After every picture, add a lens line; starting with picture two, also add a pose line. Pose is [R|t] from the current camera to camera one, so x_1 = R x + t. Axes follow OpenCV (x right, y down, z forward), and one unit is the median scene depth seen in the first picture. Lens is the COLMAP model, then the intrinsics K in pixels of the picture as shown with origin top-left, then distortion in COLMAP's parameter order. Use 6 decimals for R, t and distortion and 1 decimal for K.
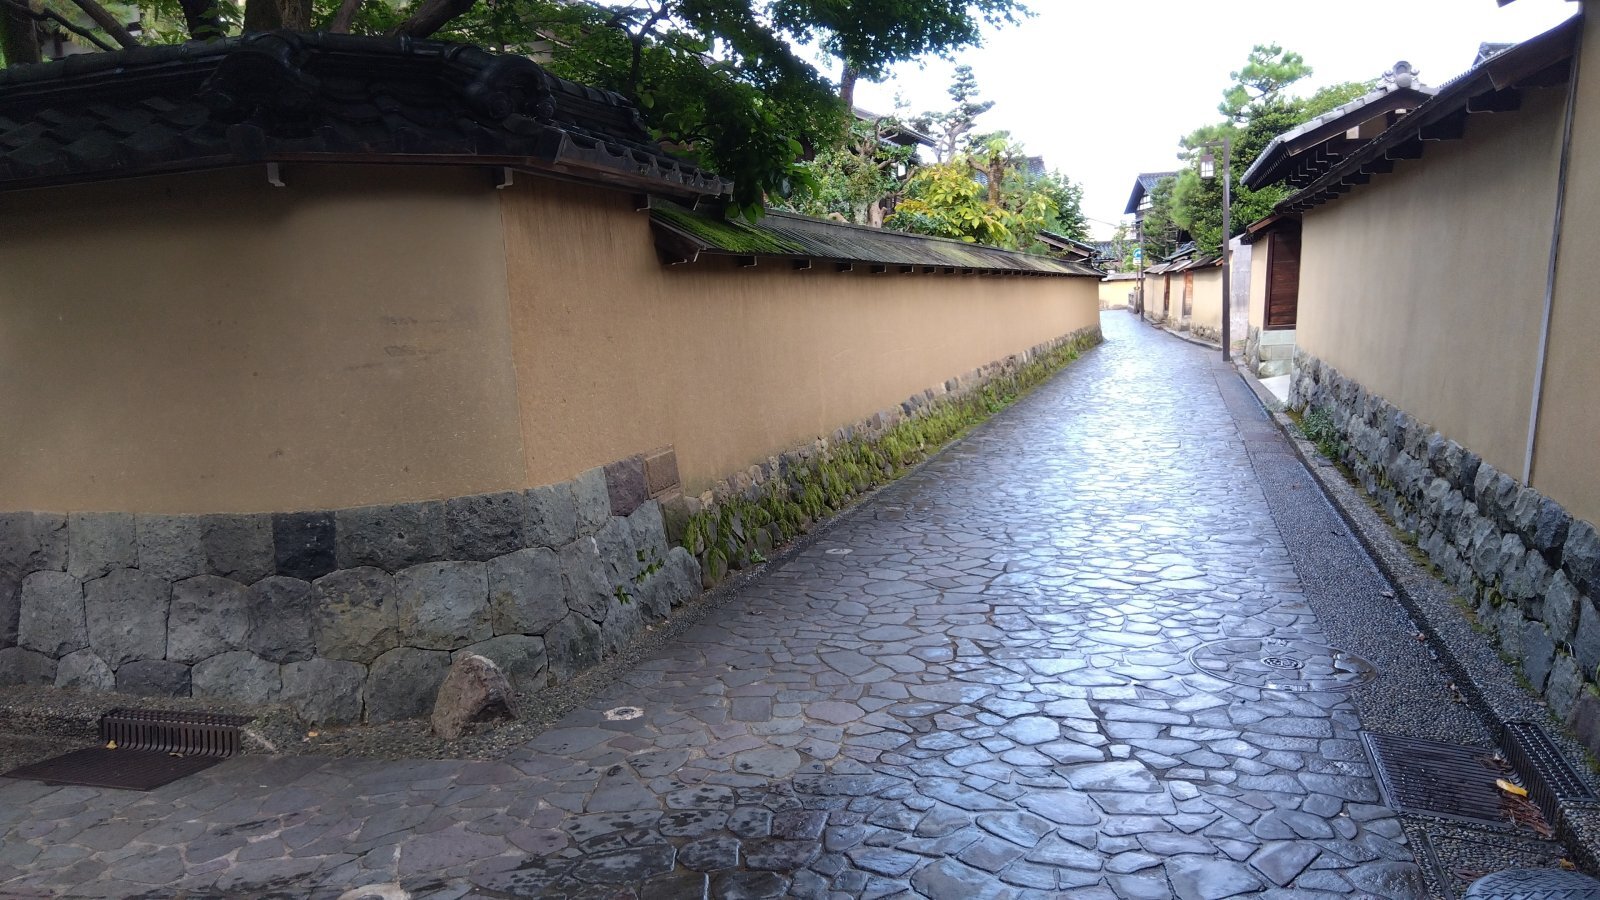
lens RADIAL K [[1207.9, 0, 803.3], [0, 1207.9, 442.6], [0, 0, 1]] dist [0.117804, -0.190138]
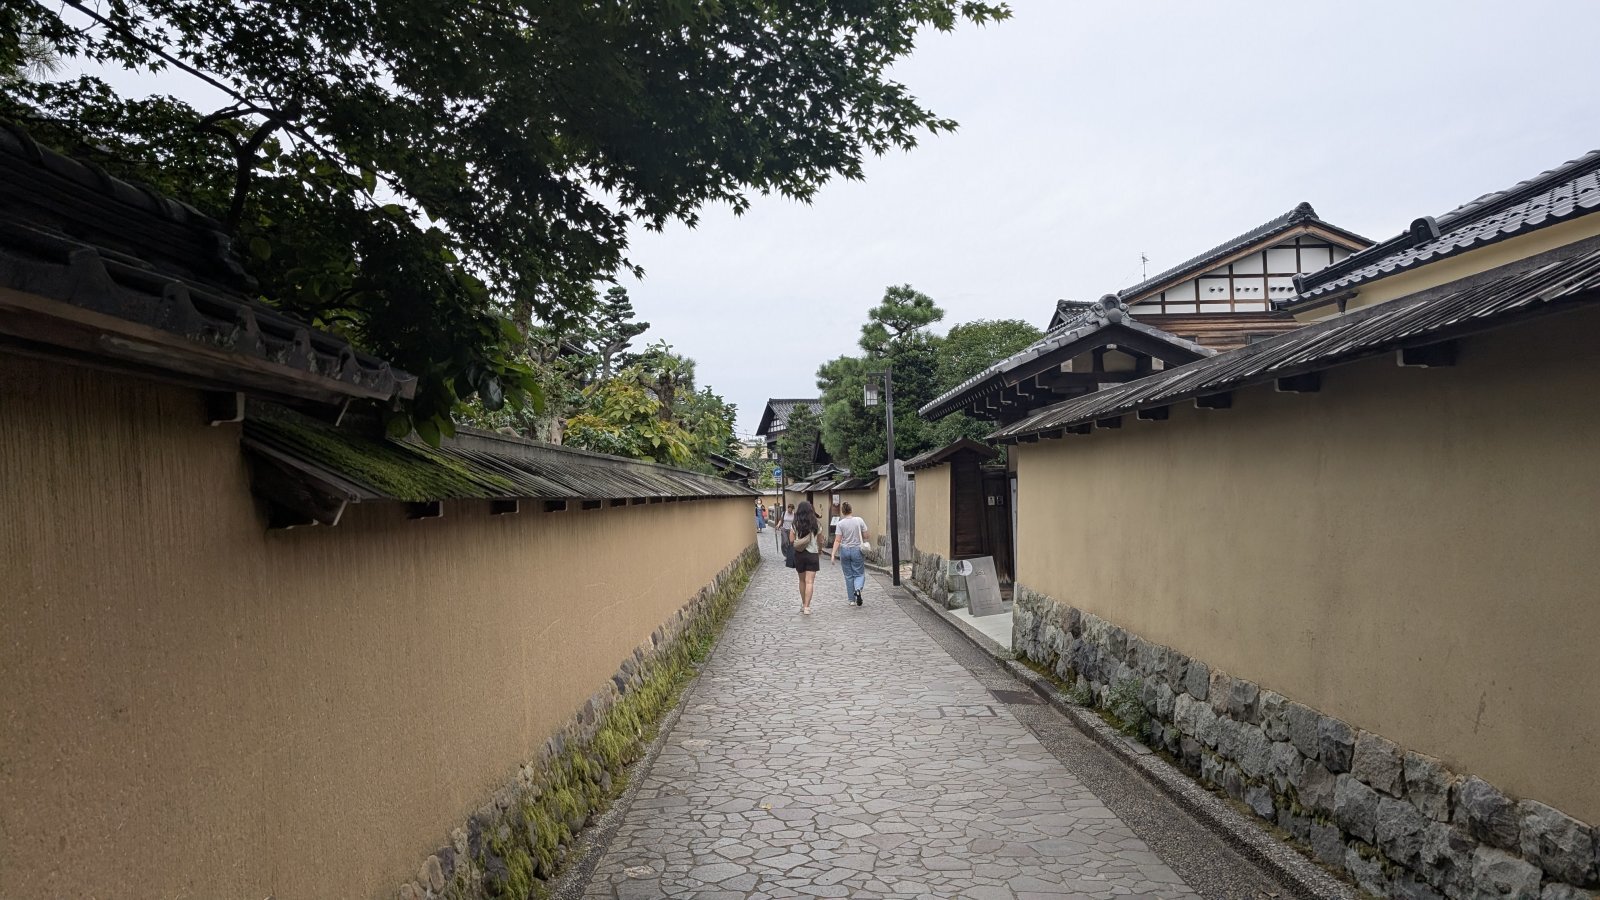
lens RADIAL K [[1139.8, 0, 798.4], [0, 1139.8, 459.6], [0, 0, 1]] dist [0.001627, -0.002861]
pose [[0.953380, 0.022598, 0.300926, -0.030310], [0.025509, 0.987588, -0.154981, -0.060640], [-0.300694, 0.155433, 0.940970, 0.303141]]
